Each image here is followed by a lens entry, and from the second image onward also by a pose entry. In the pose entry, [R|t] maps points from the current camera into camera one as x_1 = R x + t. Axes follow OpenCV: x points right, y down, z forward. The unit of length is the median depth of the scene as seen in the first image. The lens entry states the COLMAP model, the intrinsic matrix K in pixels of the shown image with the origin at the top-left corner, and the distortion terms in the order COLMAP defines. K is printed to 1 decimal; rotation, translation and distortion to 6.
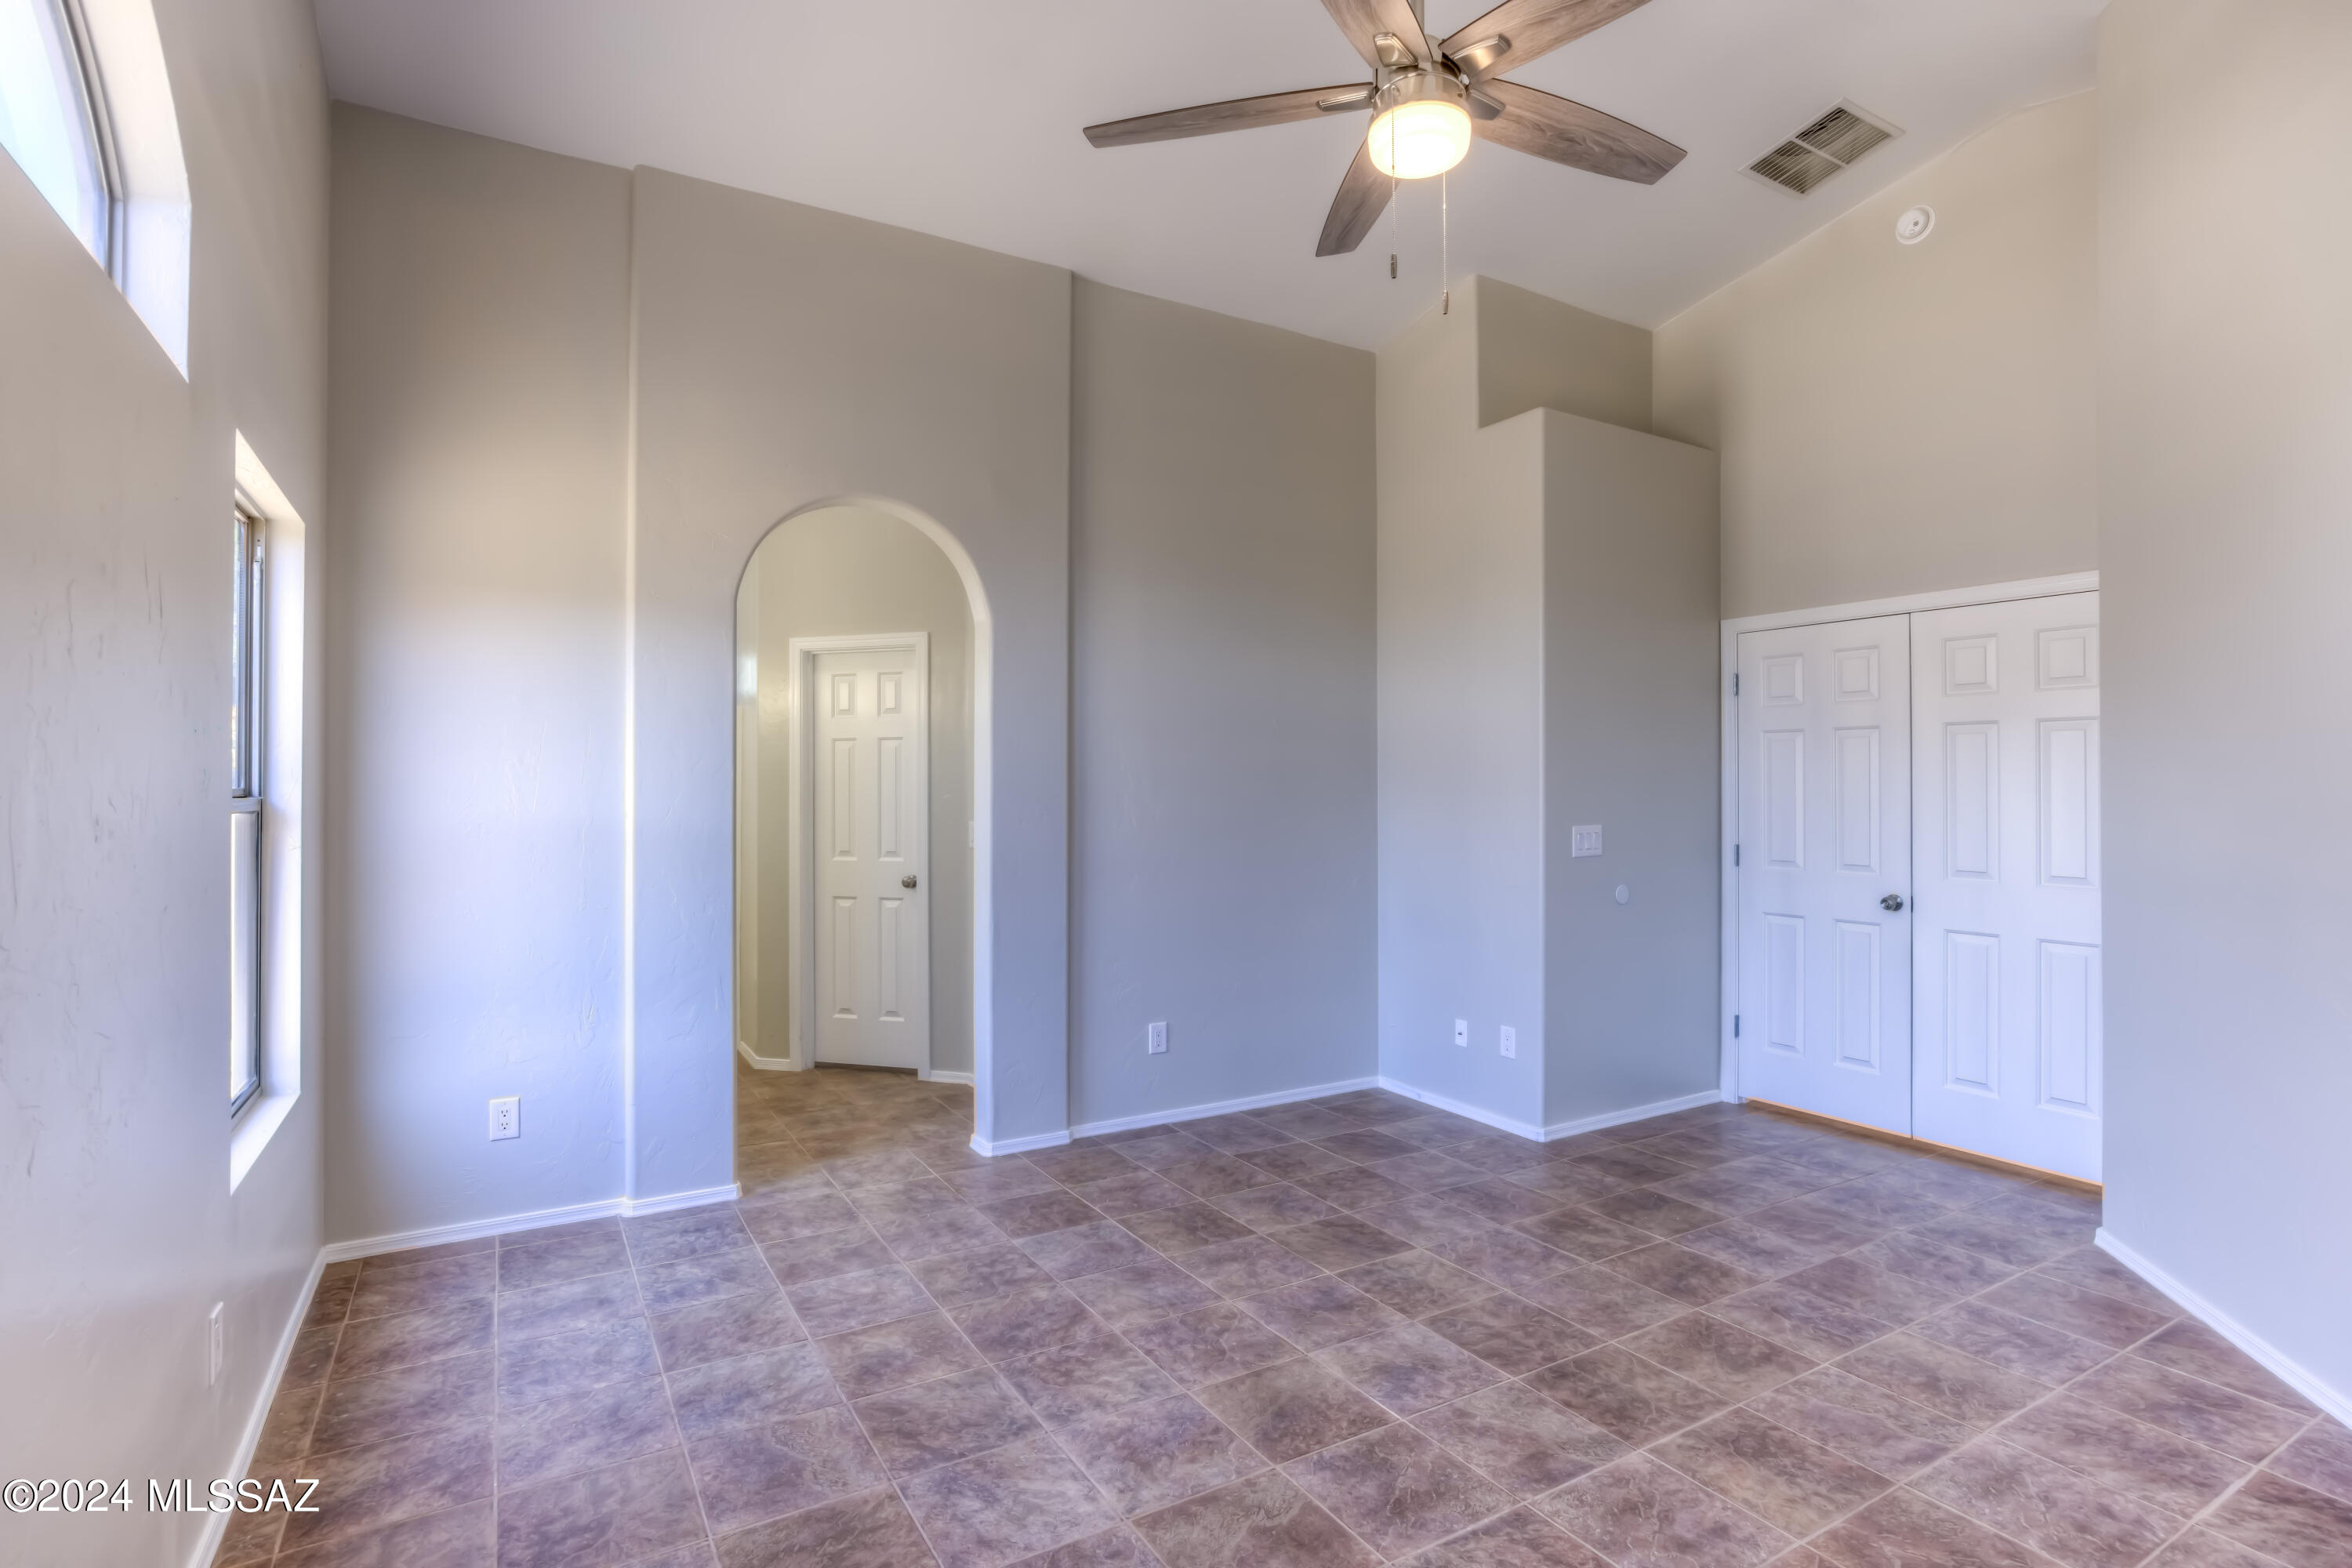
lens RADIAL K [[1160.9, 0, 1176.0], [0, 1160.9, 784.0], [0, 0, 1]] dist [-0.031127, 0.015303]
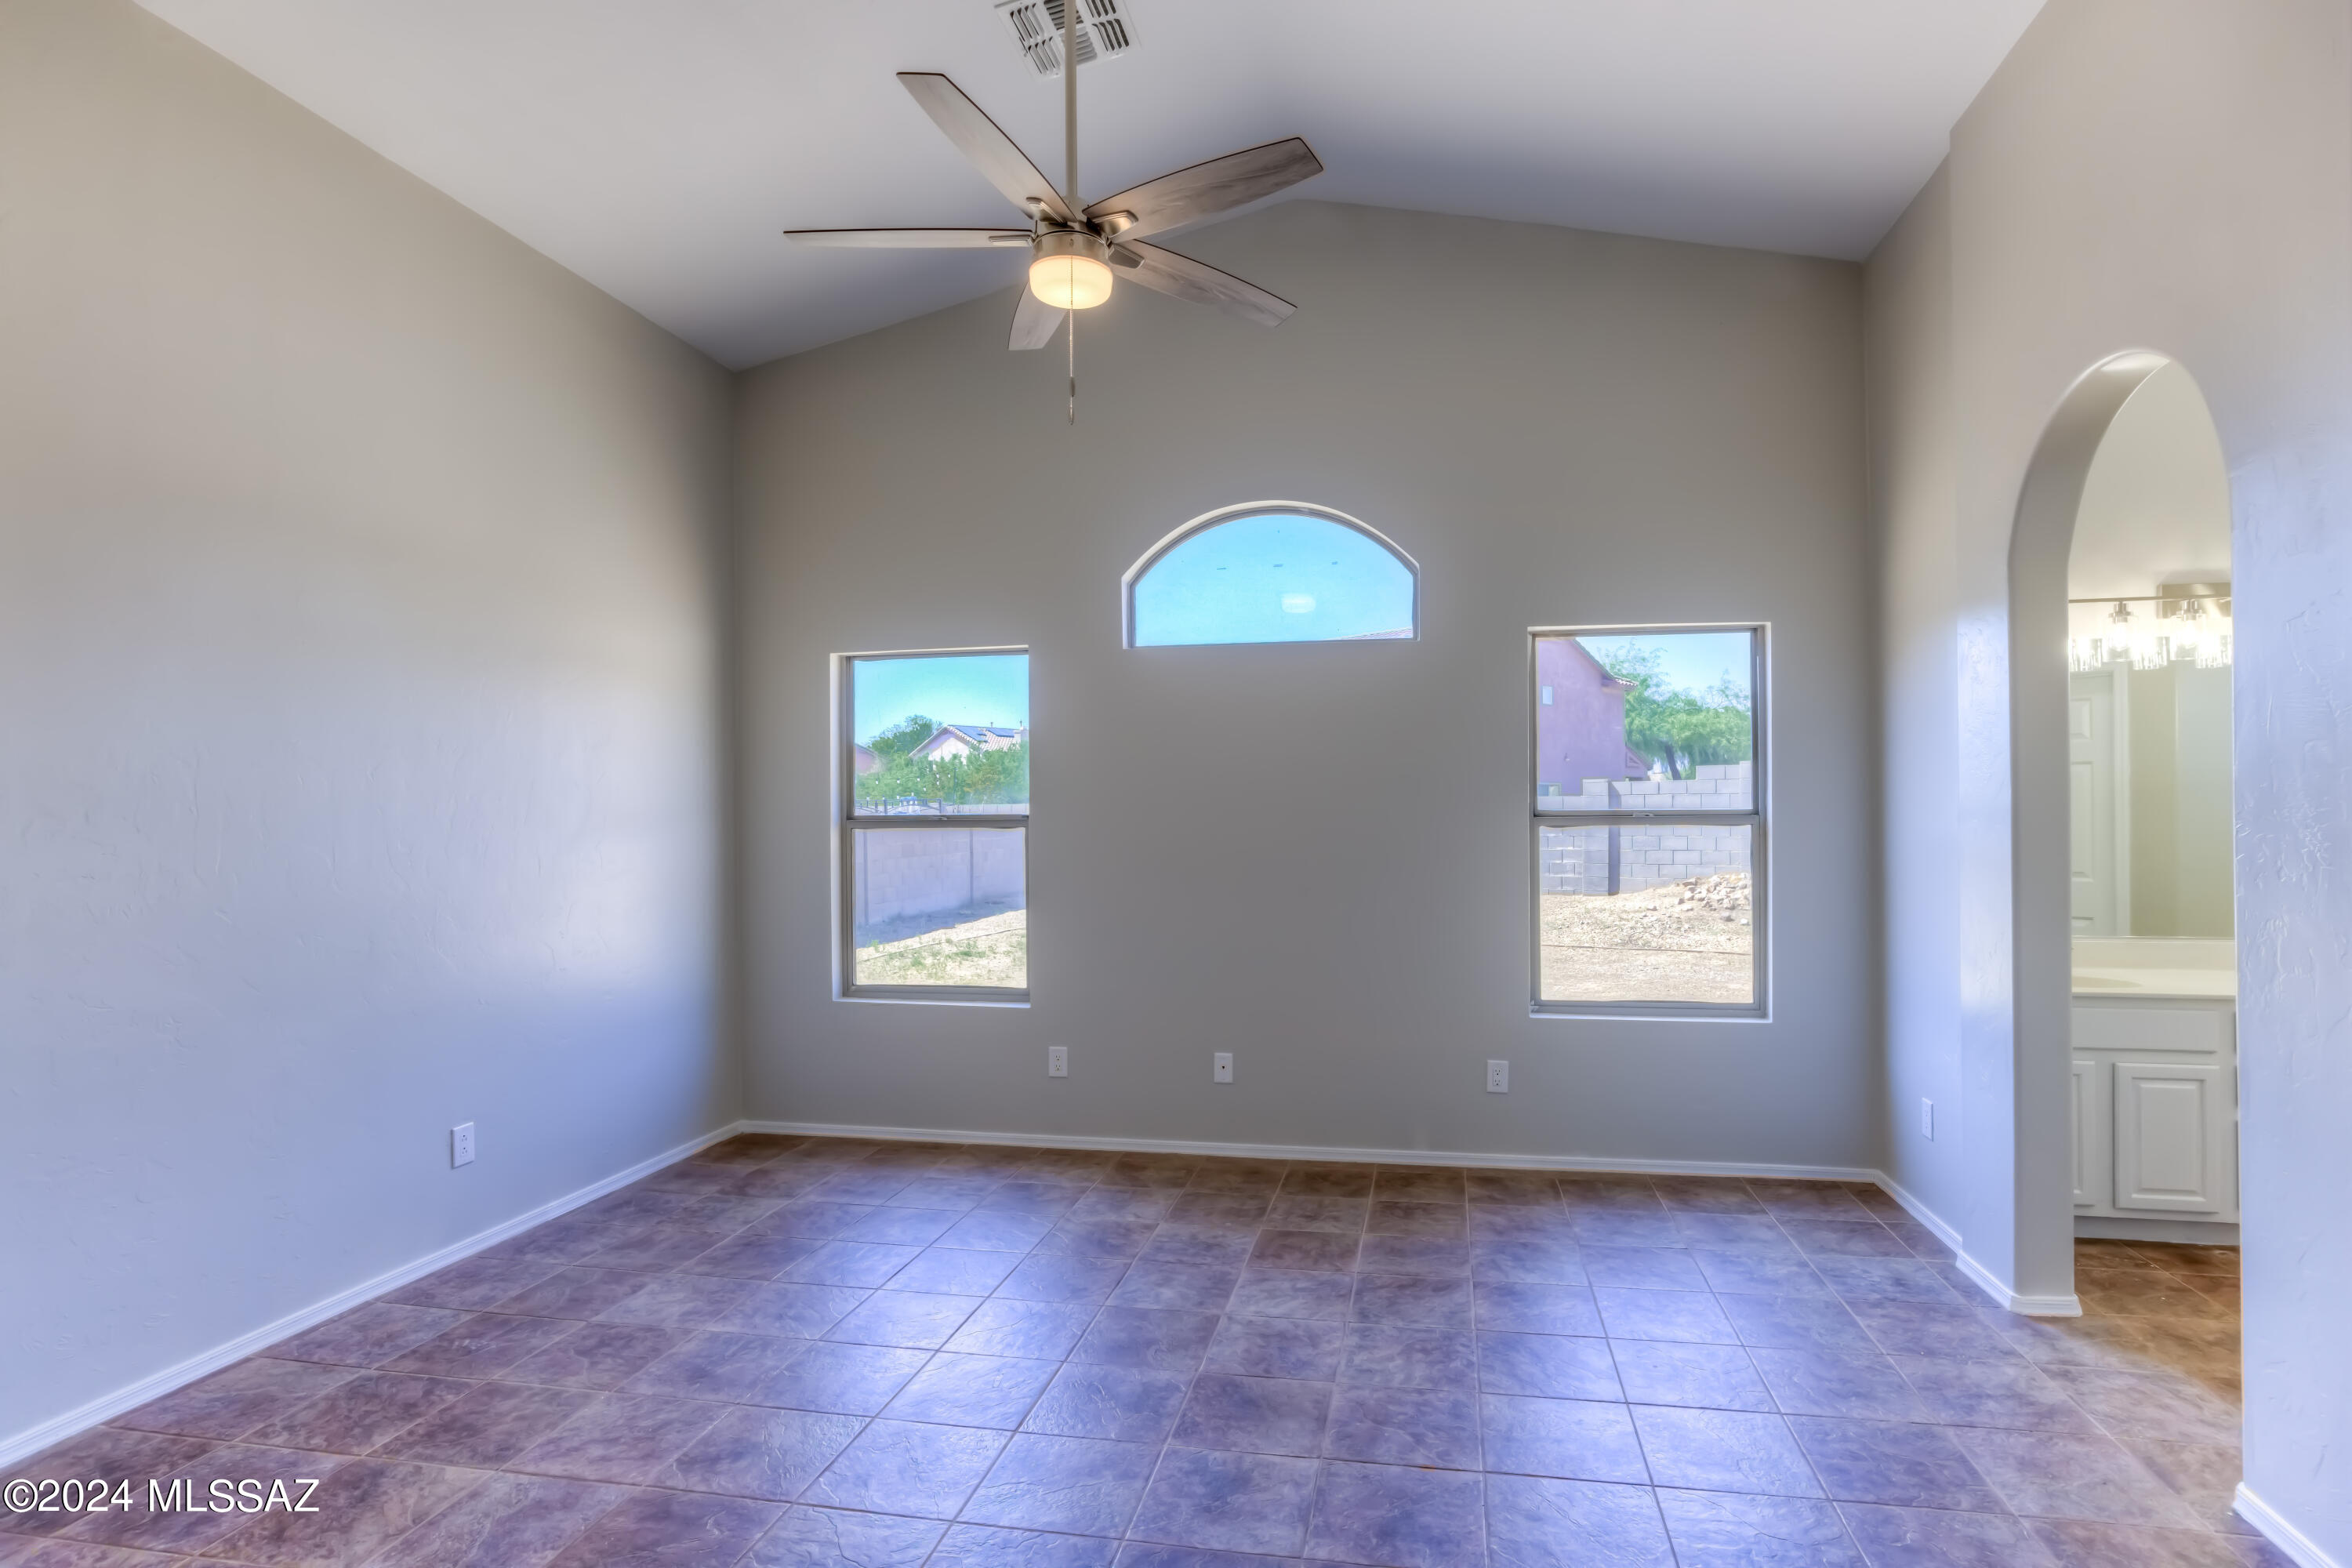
lens RADIAL K [[1163.1, 0, 1186.5], [0, 1163.1, 796.7], [0, 0, 1]] dist [-0.040944, 0.014125]
pose [[-0.675022, -0.005932, -0.737773, 0.820227], [0.002443, 0.999944, -0.010275, 0.004715], [0.737793, -0.008738, -0.674970, 1.508691]]
